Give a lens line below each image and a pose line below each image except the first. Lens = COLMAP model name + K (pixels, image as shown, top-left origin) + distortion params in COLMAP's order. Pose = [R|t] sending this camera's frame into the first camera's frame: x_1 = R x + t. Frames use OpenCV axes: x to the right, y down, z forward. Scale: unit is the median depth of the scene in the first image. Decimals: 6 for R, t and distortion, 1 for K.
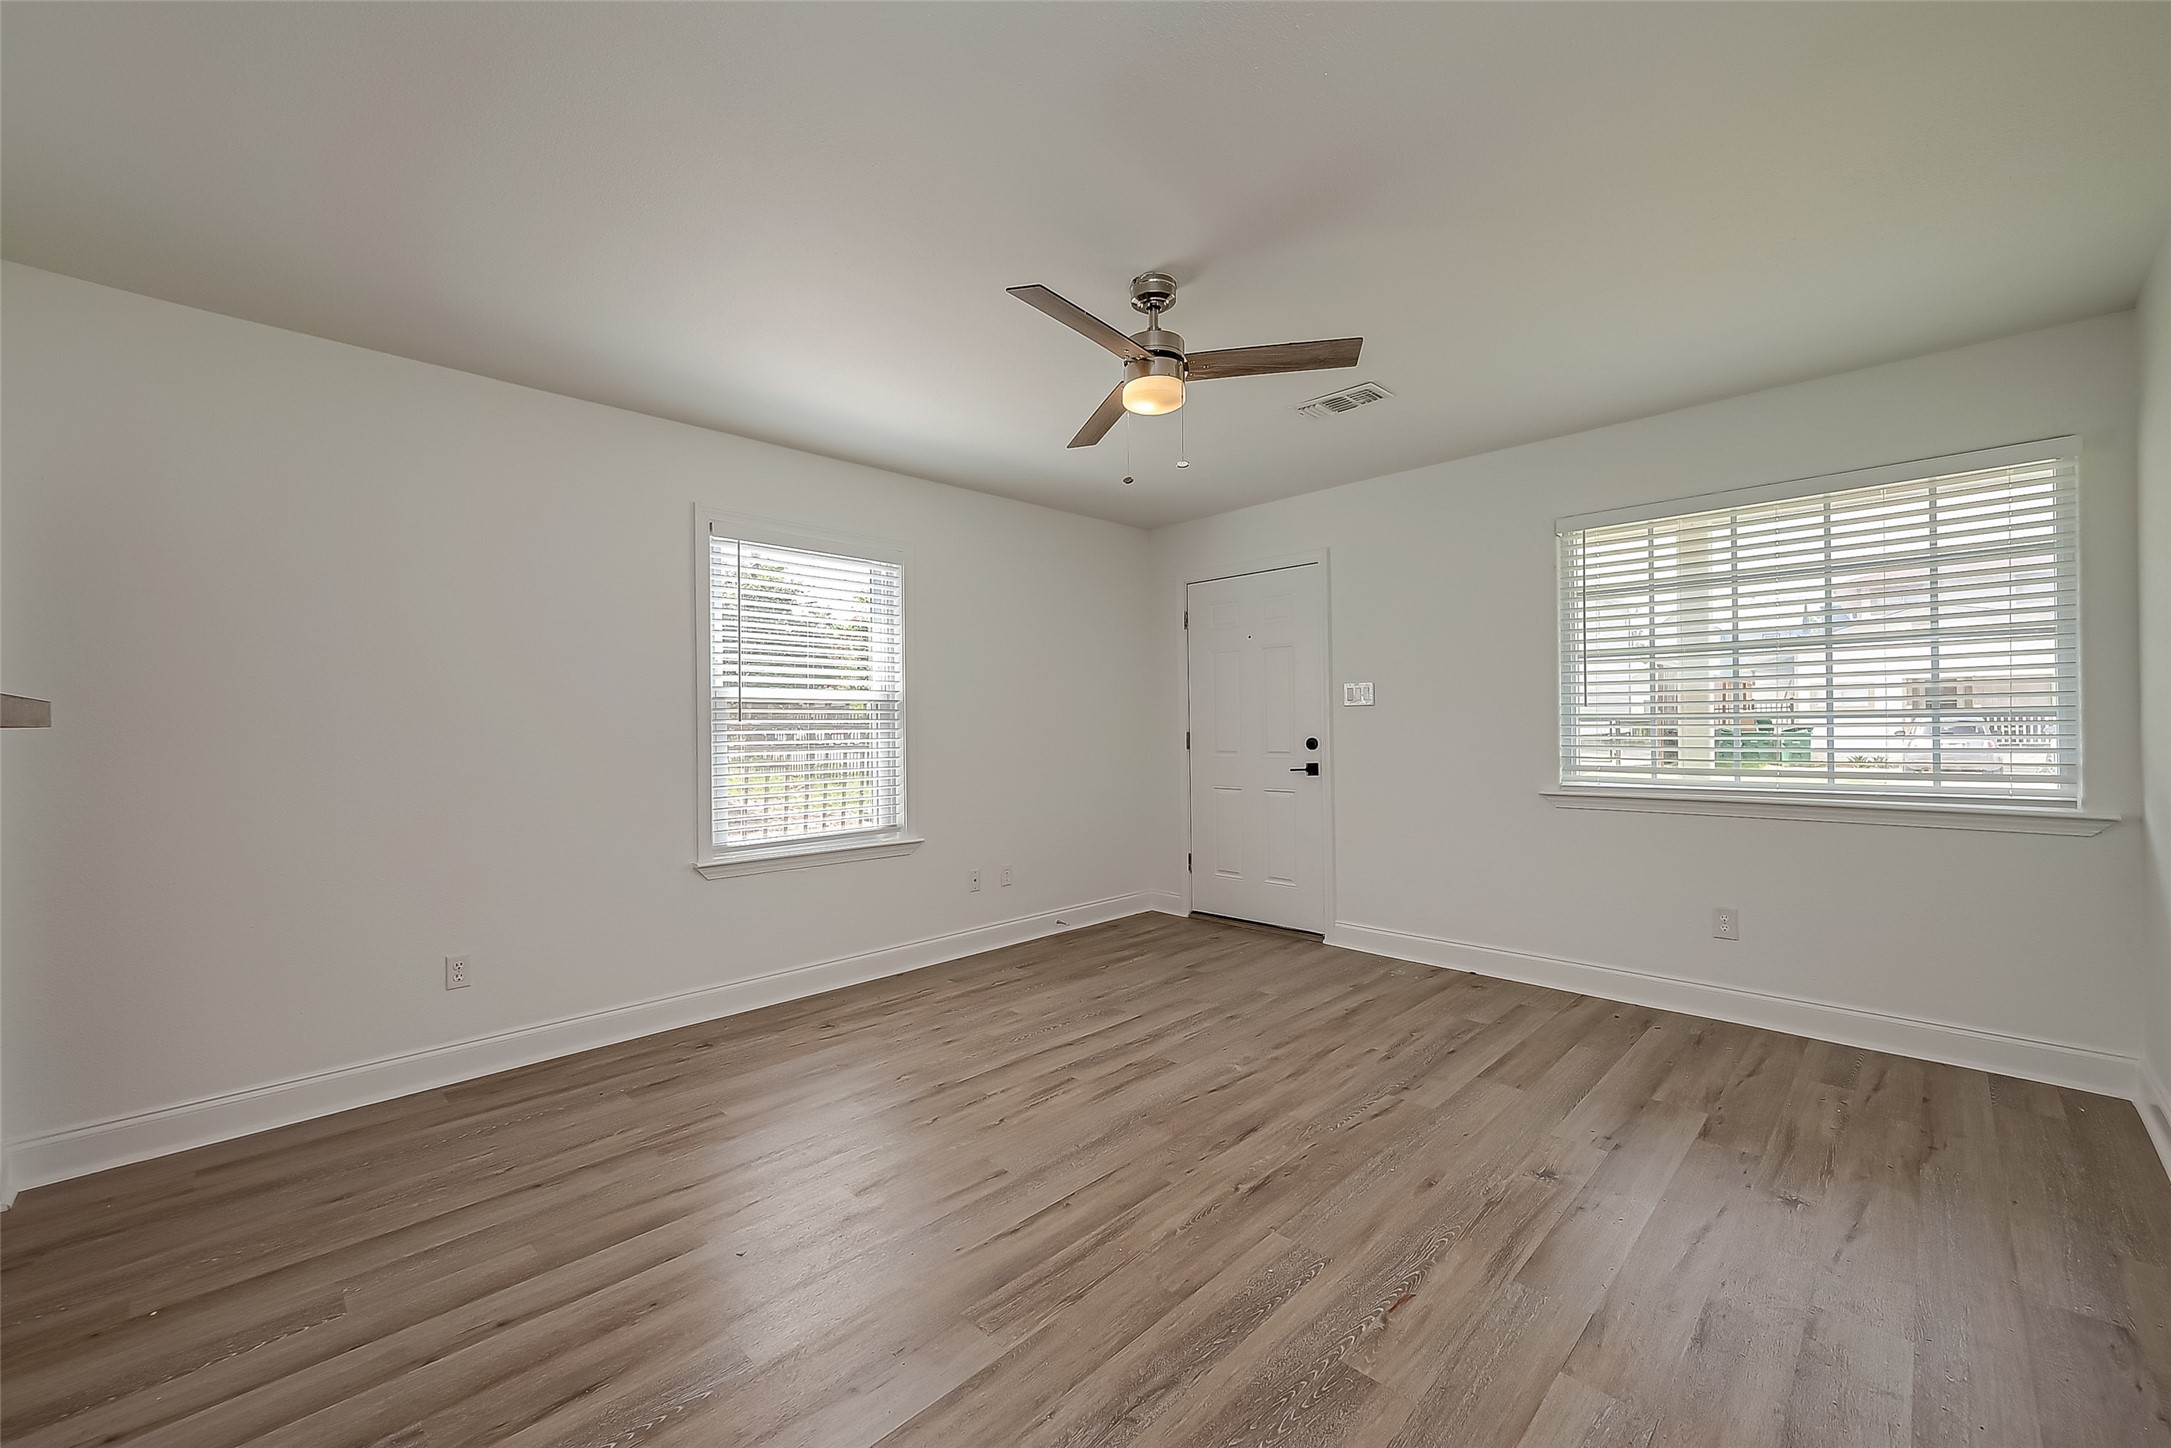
lens RADIAL K [[856.5, 0, 1081.1], [0, 856.5, 722.5], [0, 0, 1]] dist [-0.000260, -0.000098]
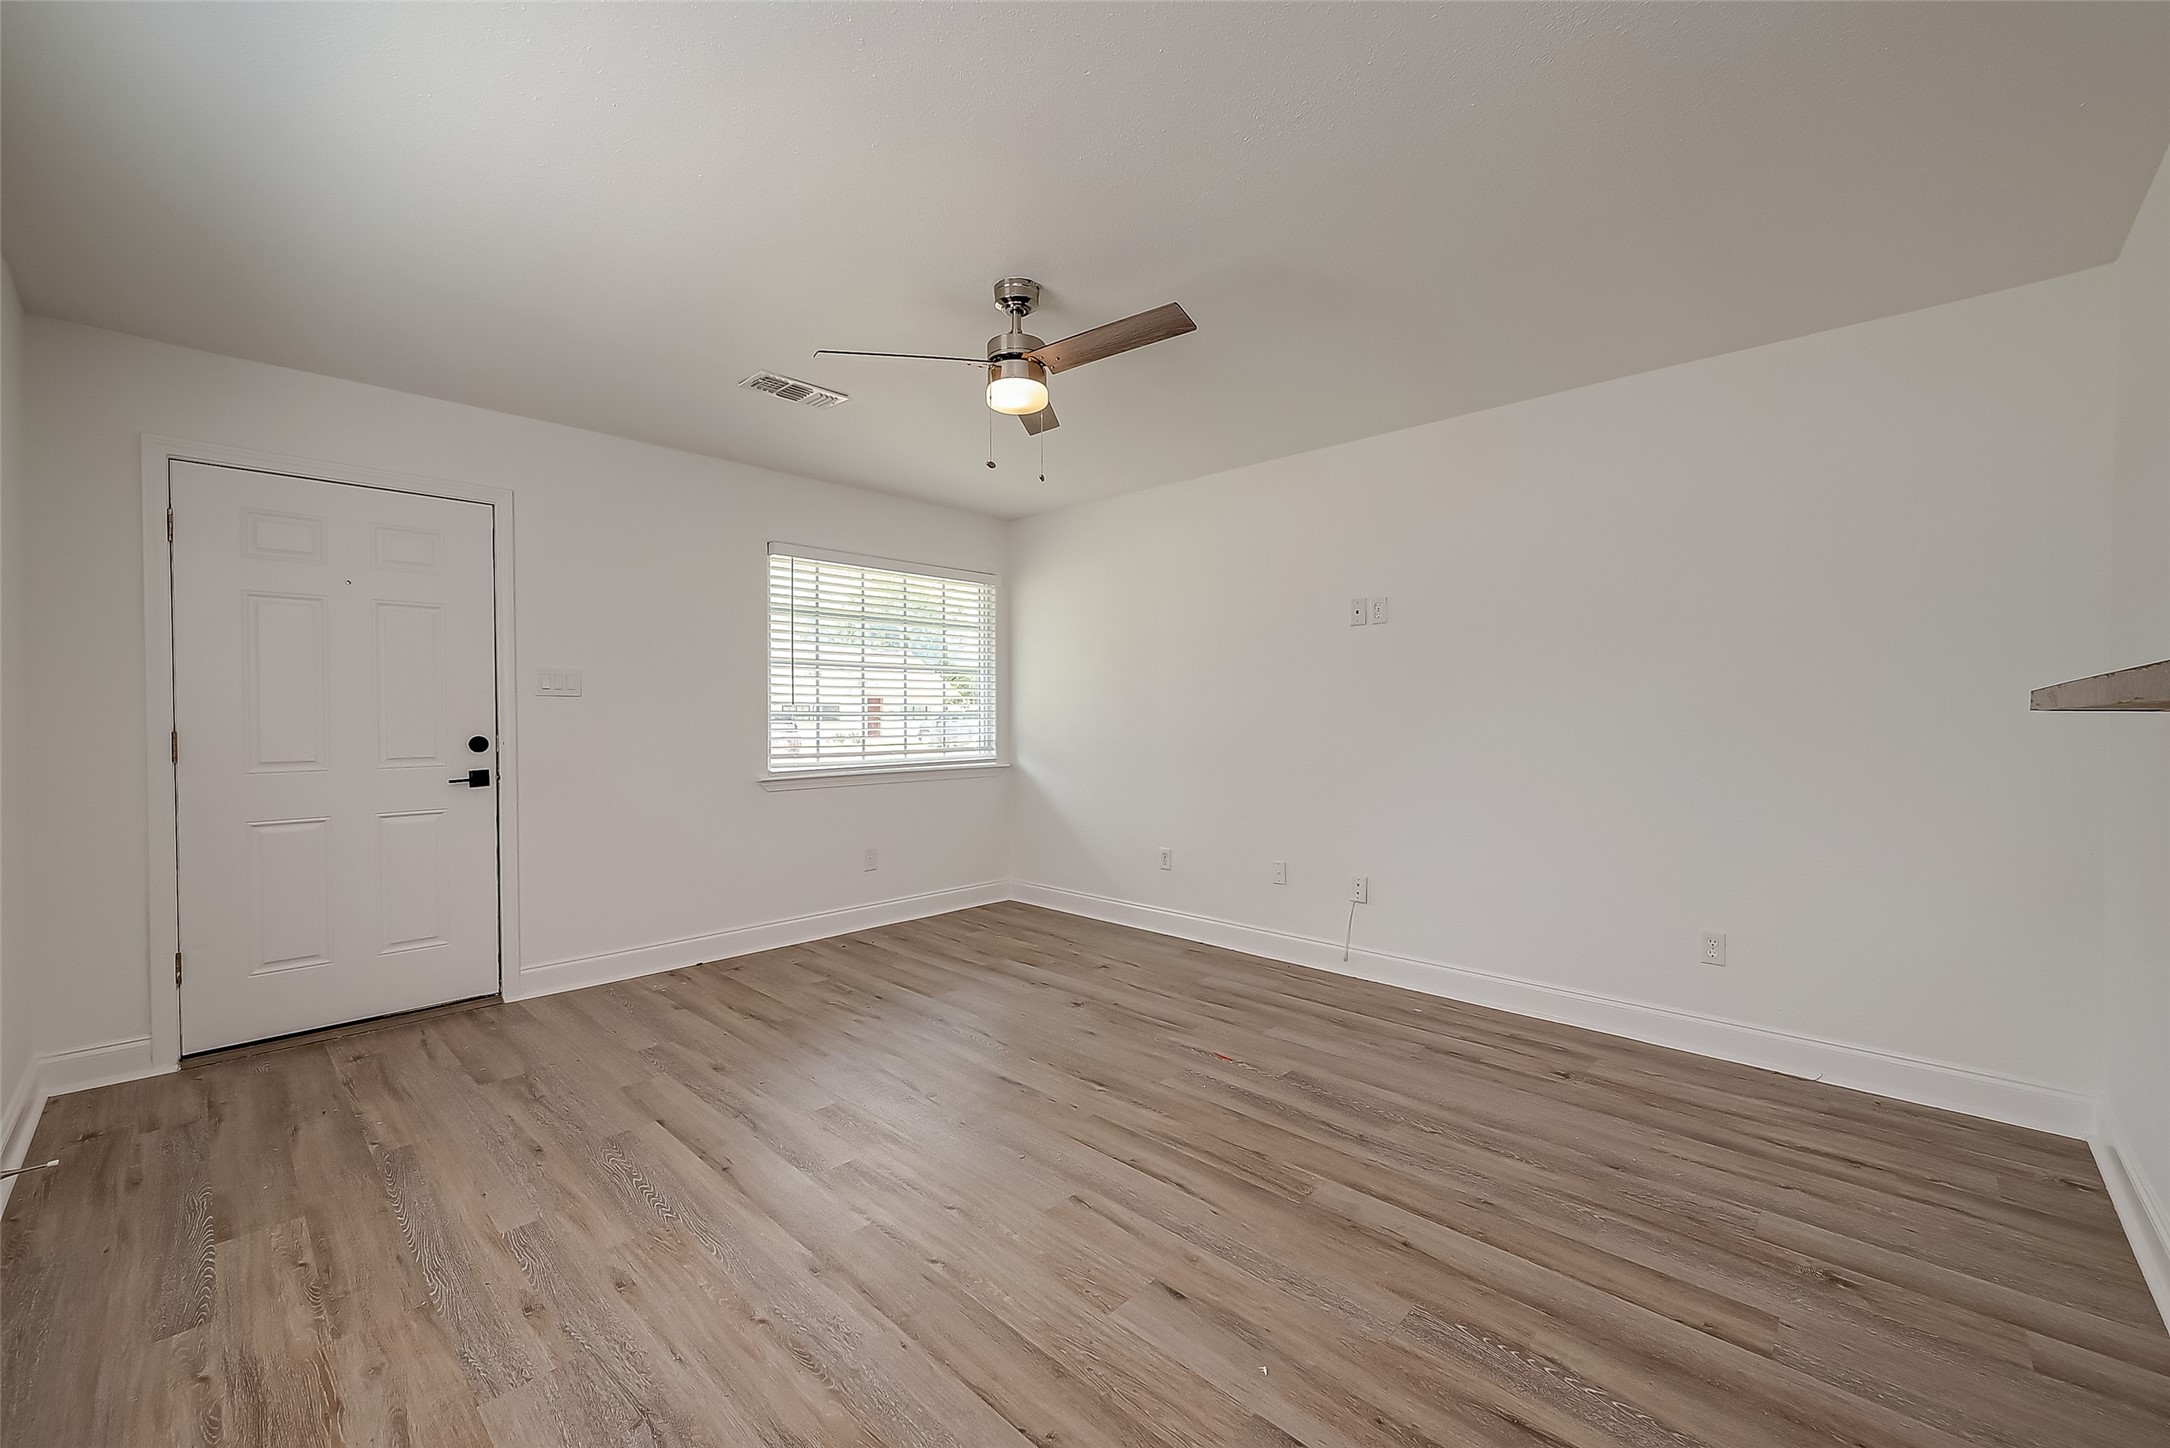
lens RADIAL K [[856.1, 0, 1088.5], [0, 856.1, 721.5], [0, 0, 1]] dist [-0.000260, -0.000098]
pose [[-0.026235, 0.002933, 0.999652, -0.737301], [-0.001050, 0.999995, -0.002961, 0.009608], [-0.999655, -0.001127, -0.026232, 0.732277]]
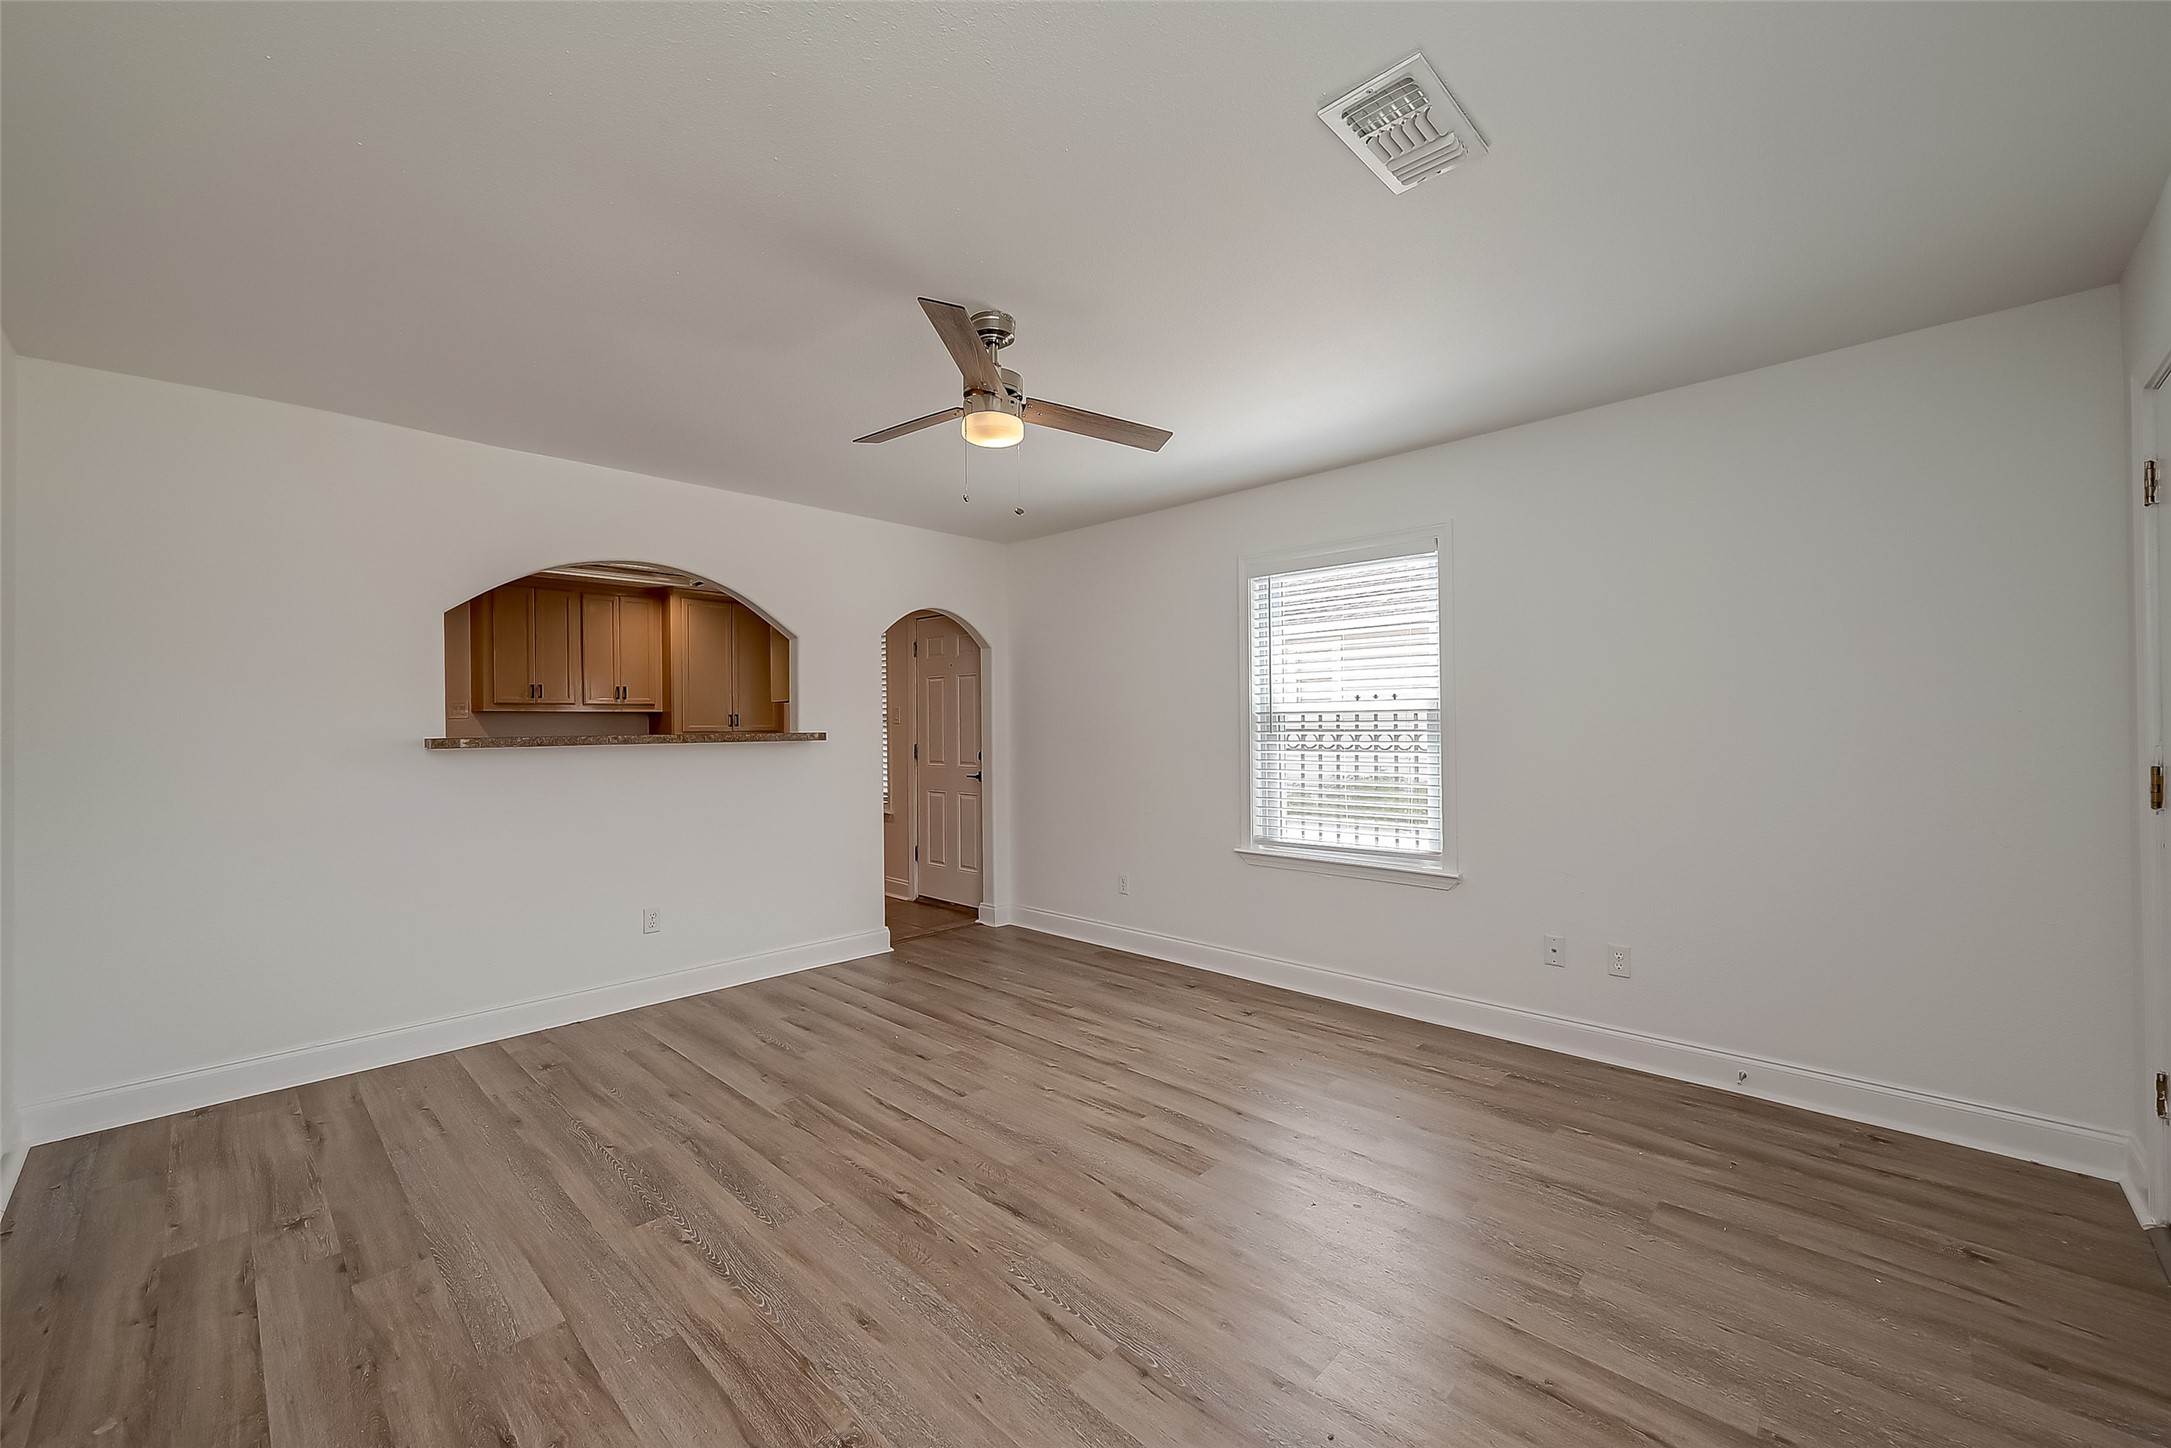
lens RADIAL K [[856.5, 0, 1085.5], [0, 856.5, 721.6], [0, 0, 1]] dist [-0.000260, -0.000098]
pose [[0.018108, 0.003965, -0.999828, 0.866651], [0.011949, 0.999920, 0.004182, -0.028103], [0.999765, -0.012023, 0.018059, 0.846927]]
